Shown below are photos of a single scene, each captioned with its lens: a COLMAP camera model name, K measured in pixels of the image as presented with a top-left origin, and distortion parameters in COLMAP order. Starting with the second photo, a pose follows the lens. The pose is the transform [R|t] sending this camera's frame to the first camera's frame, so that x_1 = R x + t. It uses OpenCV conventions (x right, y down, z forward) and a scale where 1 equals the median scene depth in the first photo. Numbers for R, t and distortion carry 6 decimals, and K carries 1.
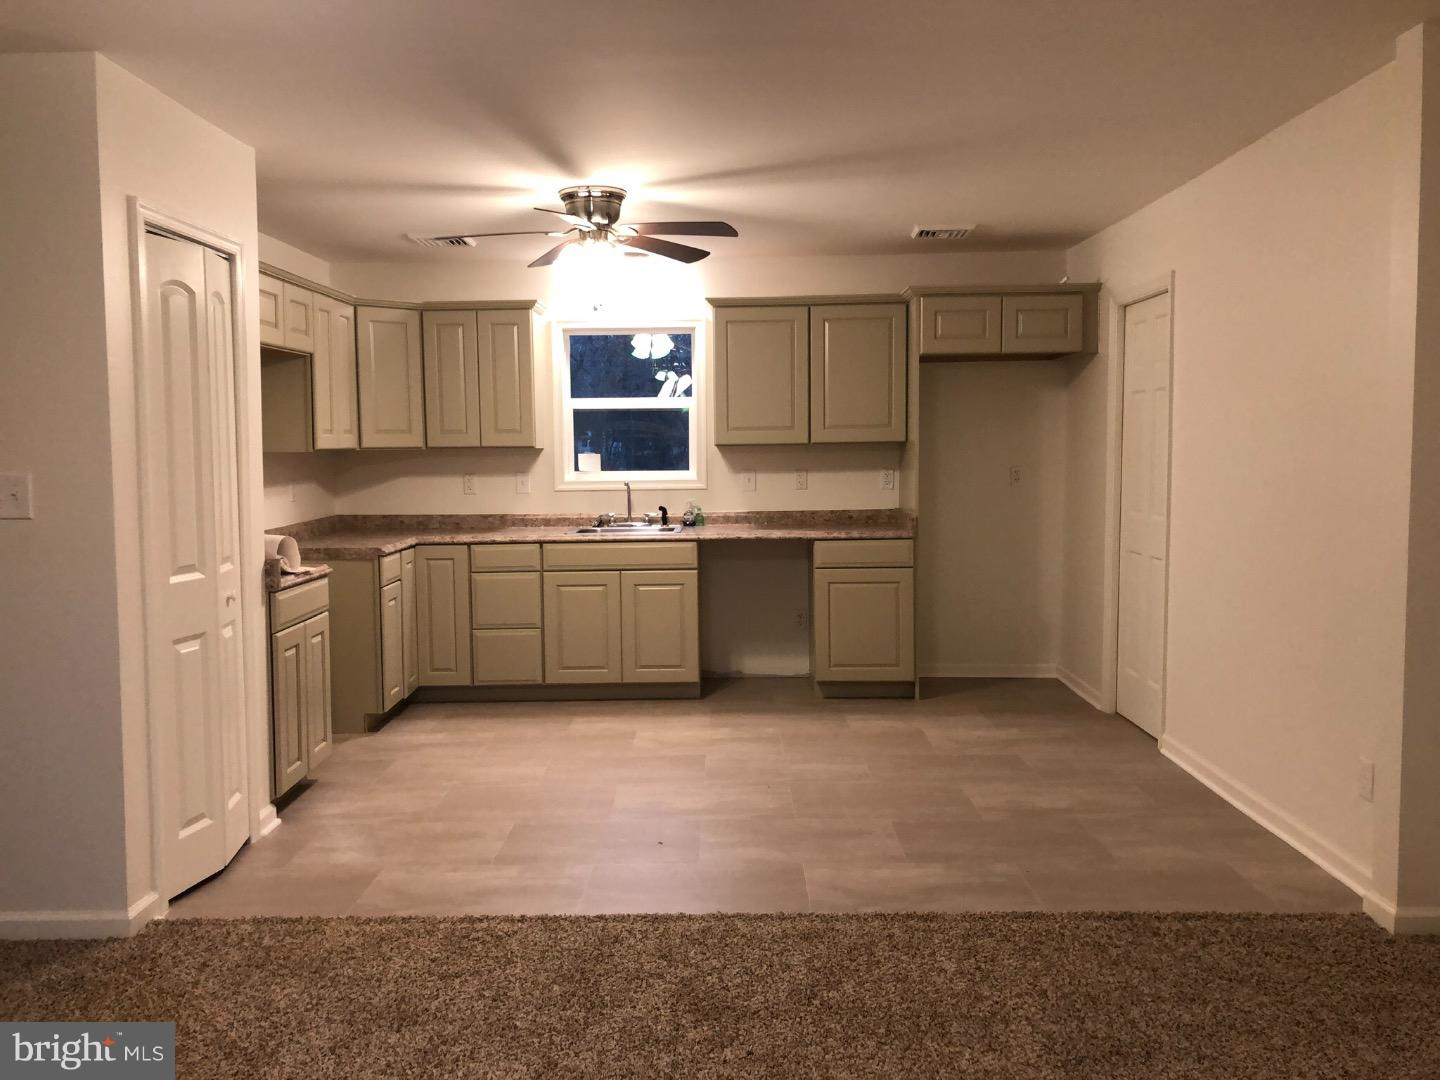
lens RADIAL K [[1168.4, 0, 717.3], [0, 1168.4, 522.6], [0, 0, 1]] dist [0.013467, 0.000437]
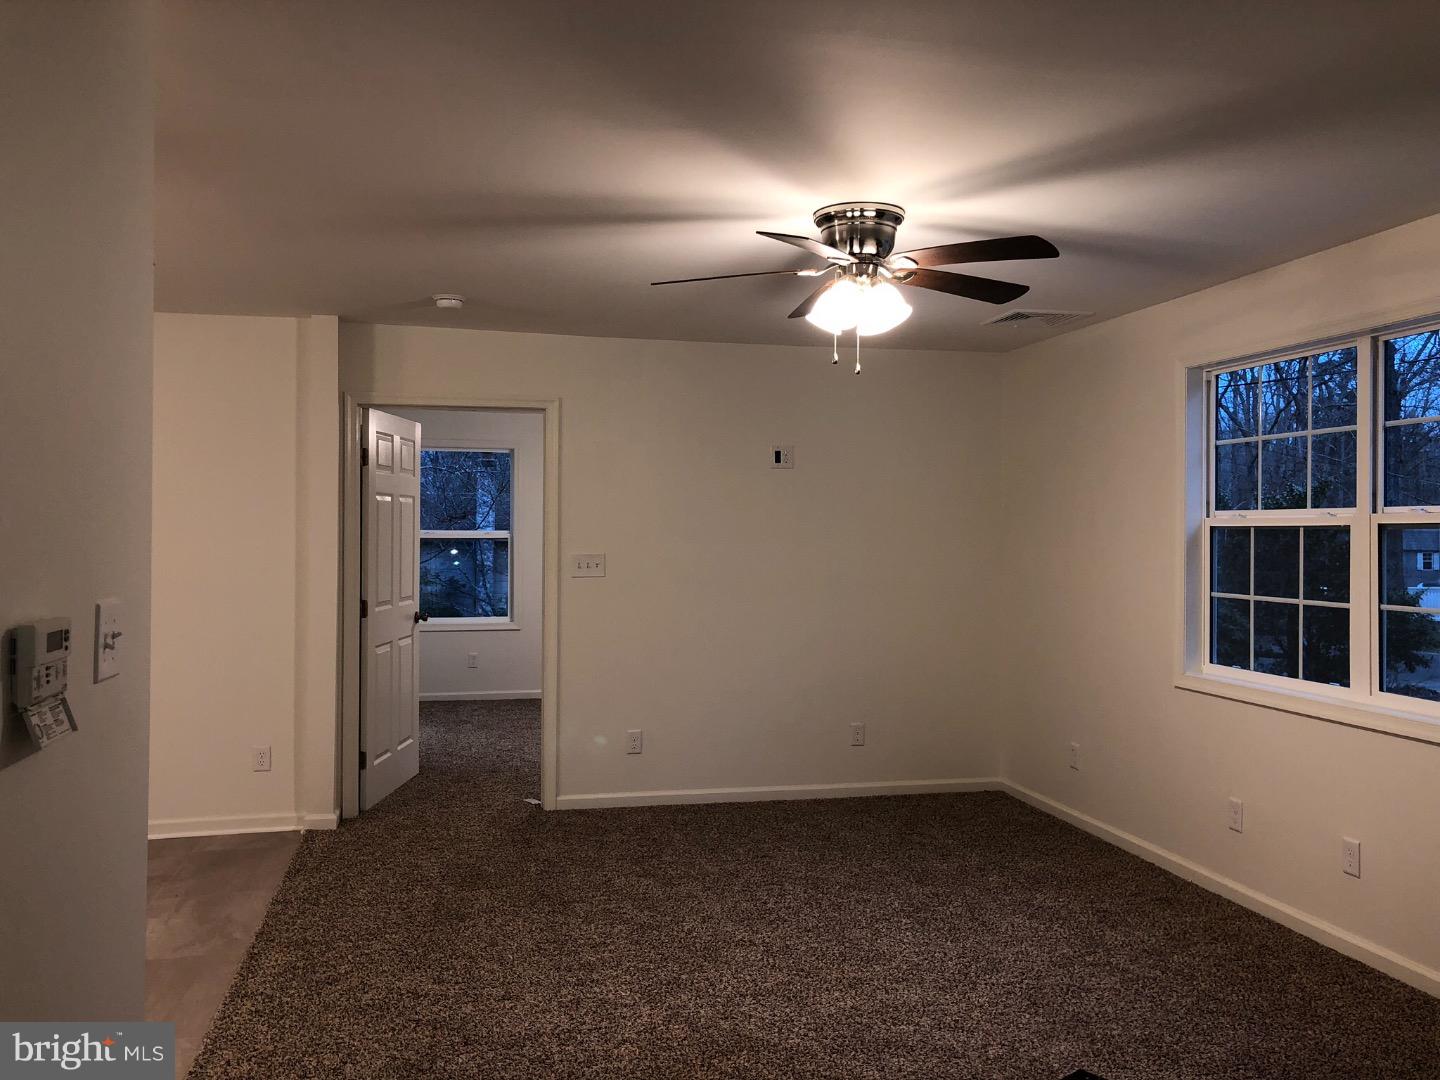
lens RADIAL K [[1170.4, 0, 720.0], [0, 1170.4, 540.0], [0, 0, 1]] dist [0.017122, 0.002596]
pose [[-0.250005, 0.006433, 0.968223, -0.651257], [0.062102, 0.998025, 0.009404, -0.030545], [-0.966251, 0.062480, -0.249911, 0.447363]]
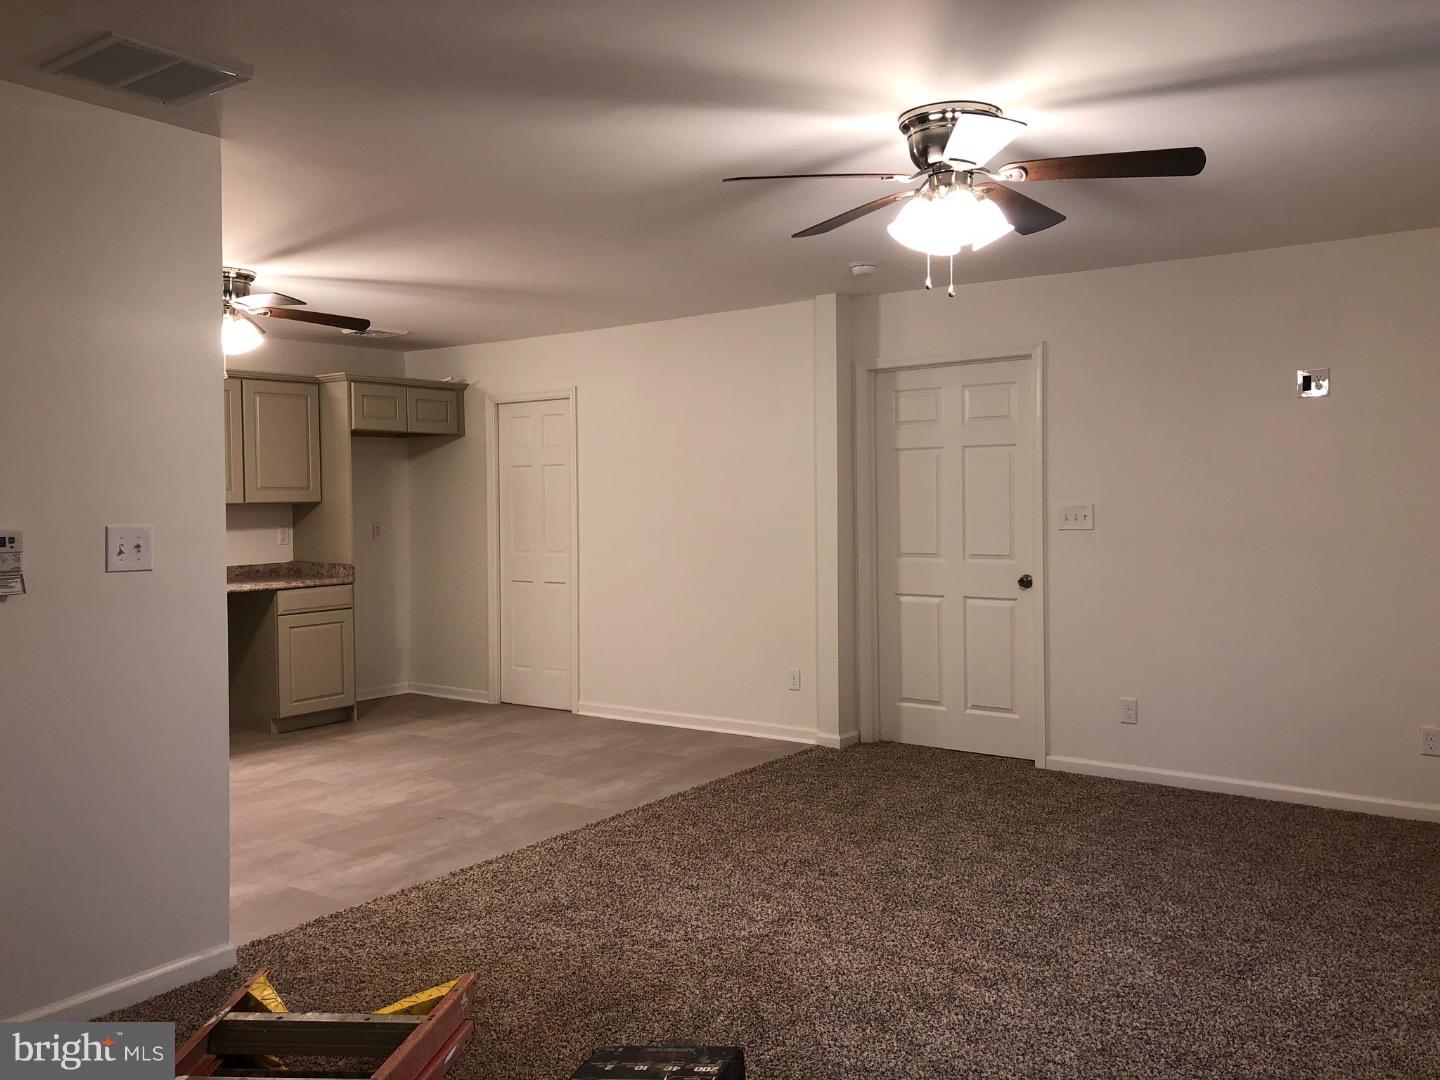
lens RADIAL K [[1170.4, 0, 720.0], [0, 1170.4, 540.0], [0, 0, 1]] dist [0.017122, 0.002596]
pose [[0.569004, -0.022857, 0.822017, -0.594507], [0.059370, 0.998147, -0.013341, 0.007249], [-0.820189, 0.056394, 0.569306, 0.014435]]
